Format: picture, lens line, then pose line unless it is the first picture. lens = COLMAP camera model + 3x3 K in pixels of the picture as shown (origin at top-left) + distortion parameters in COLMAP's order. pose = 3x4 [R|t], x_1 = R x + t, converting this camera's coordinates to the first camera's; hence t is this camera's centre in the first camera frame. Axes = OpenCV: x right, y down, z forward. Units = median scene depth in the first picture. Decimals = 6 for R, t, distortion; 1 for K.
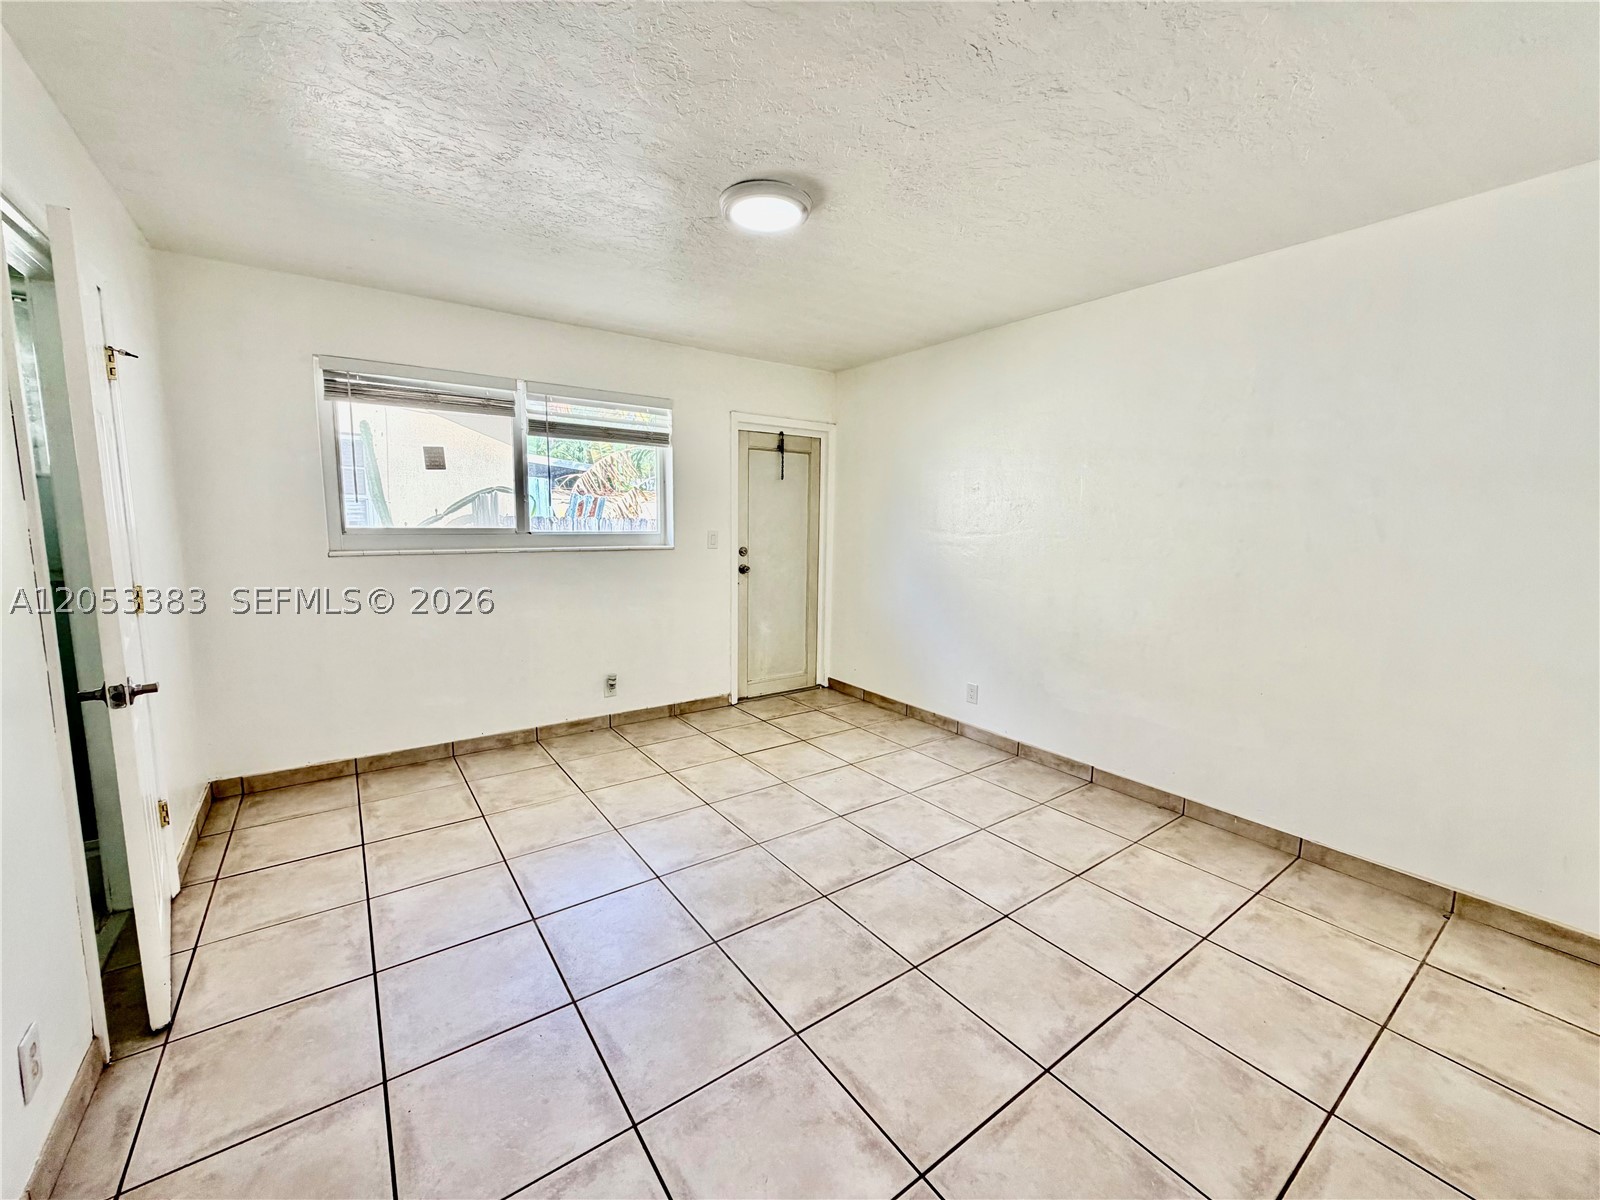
lens RADIAL K [[637.7, 0, 796.6], [0, 637.7, 598.7], [0, 0, 1]] dist [0.000065, 0.000158]
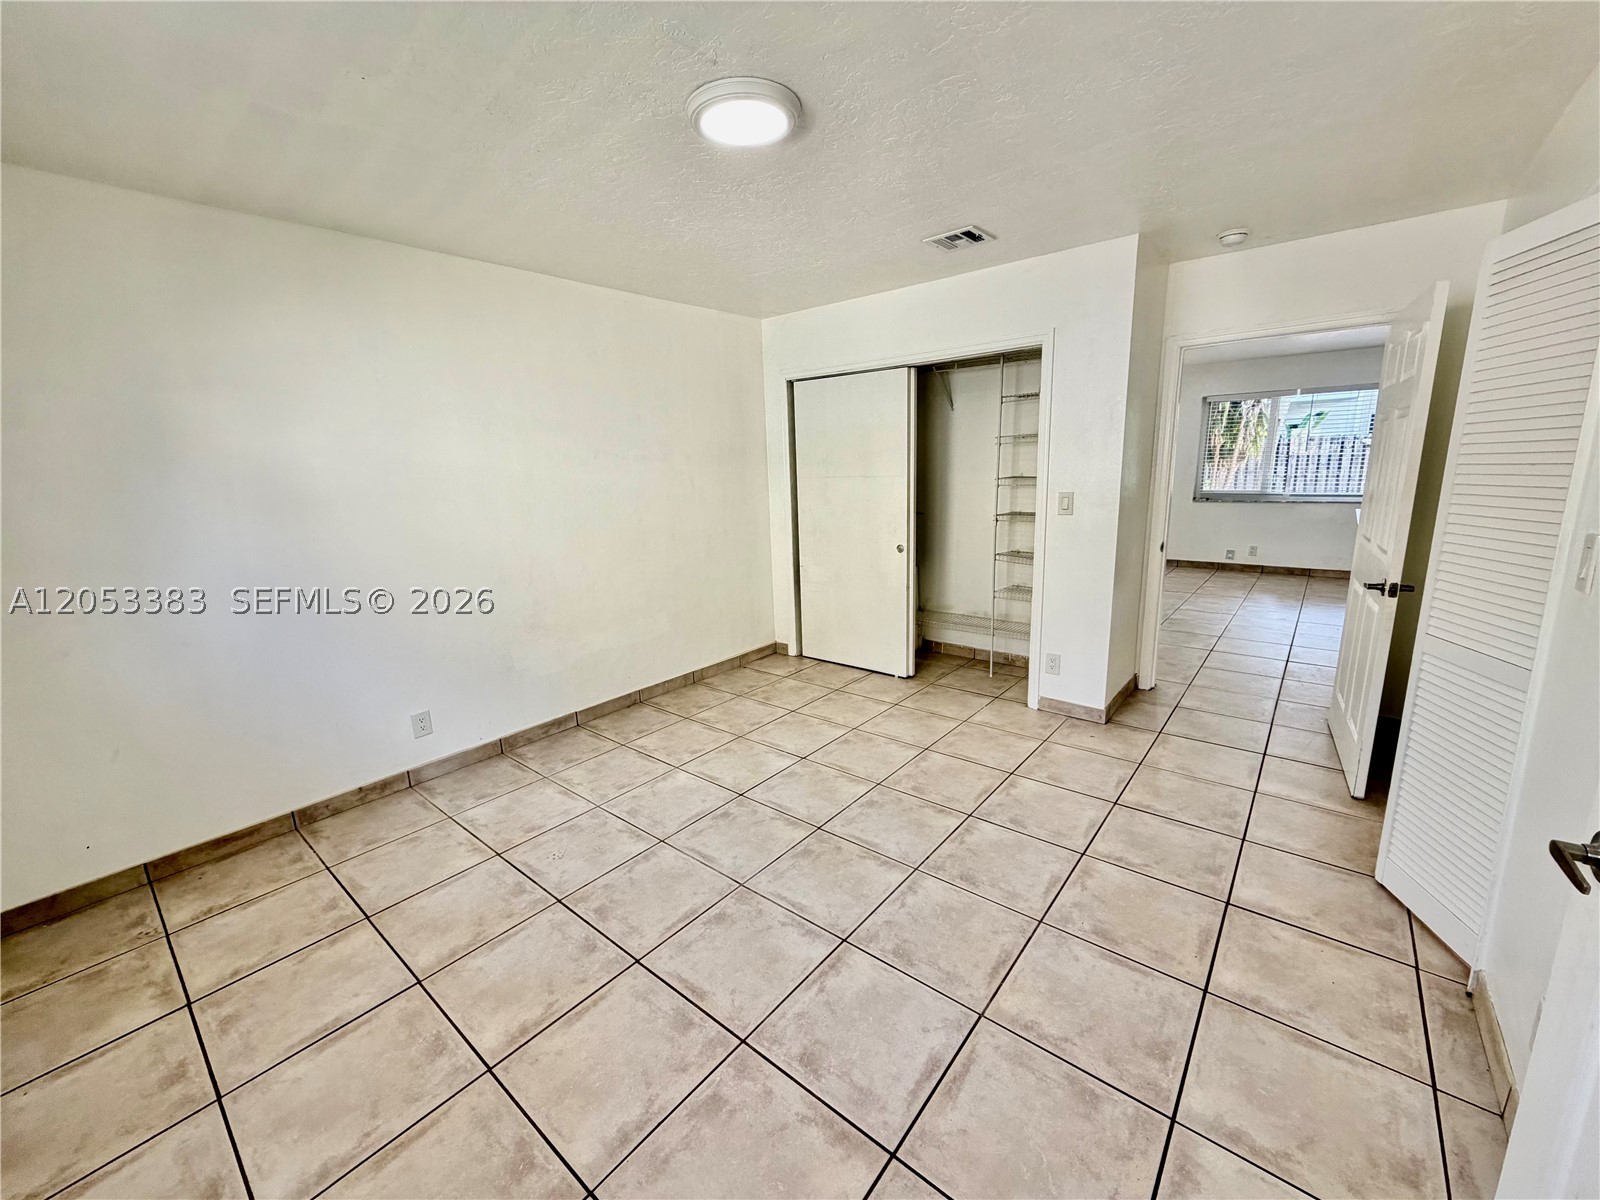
lens RADIAL K [[637.7, 0, 796.6], [0, 637.7, 598.7], [0, 0, 1]] dist [0.000065, 0.000158]
pose [[-0.247379, -0.210279, 0.945826, -0.755437], [0.154101, 0.955202, 0.252668, -0.172655], [-0.956586, 0.208258, -0.203893, 0.966505]]
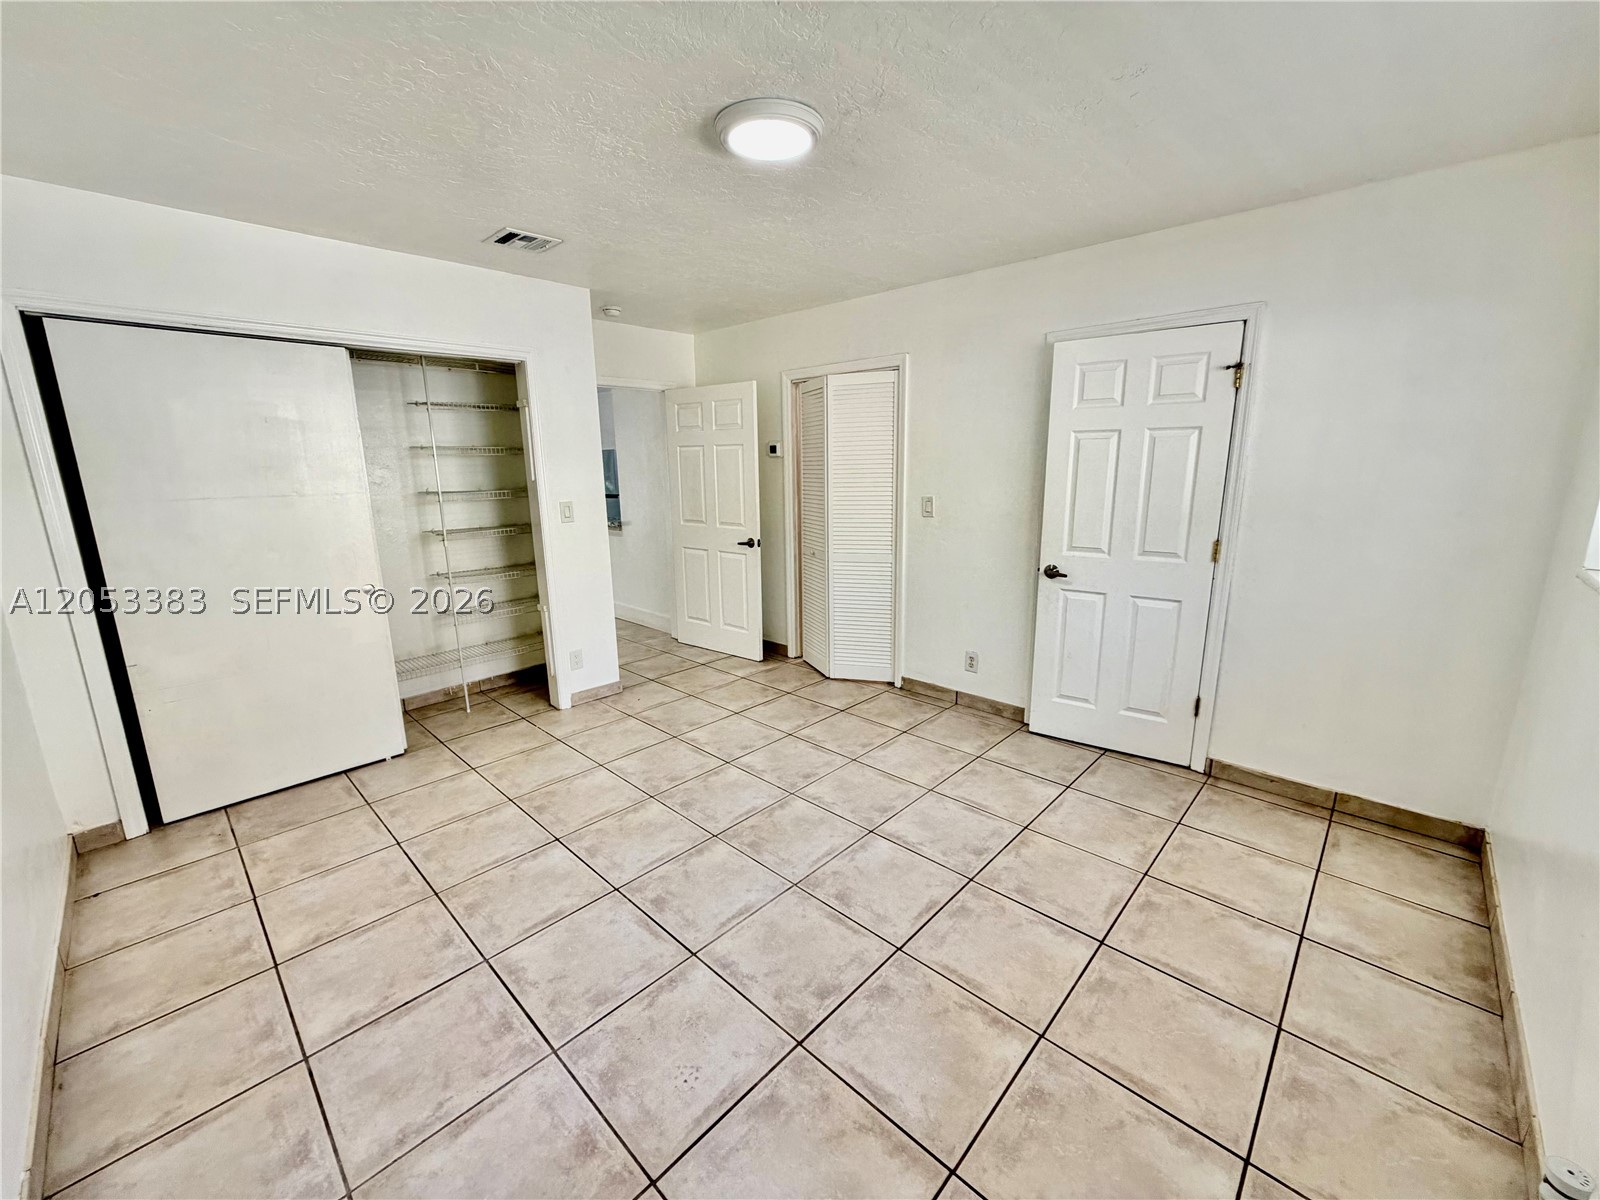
lens RADIAL K [[637.7, 0, 796.6], [0, 637.7, 598.7], [0, 0, 1]] dist [0.000065, 0.000158]
pose [[-0.983708, 0.035322, -0.176272, 0.070195], [-0.025479, 0.943218, 0.331196, -0.243067], [0.177961, 0.330291, -0.926951, 1.570045]]
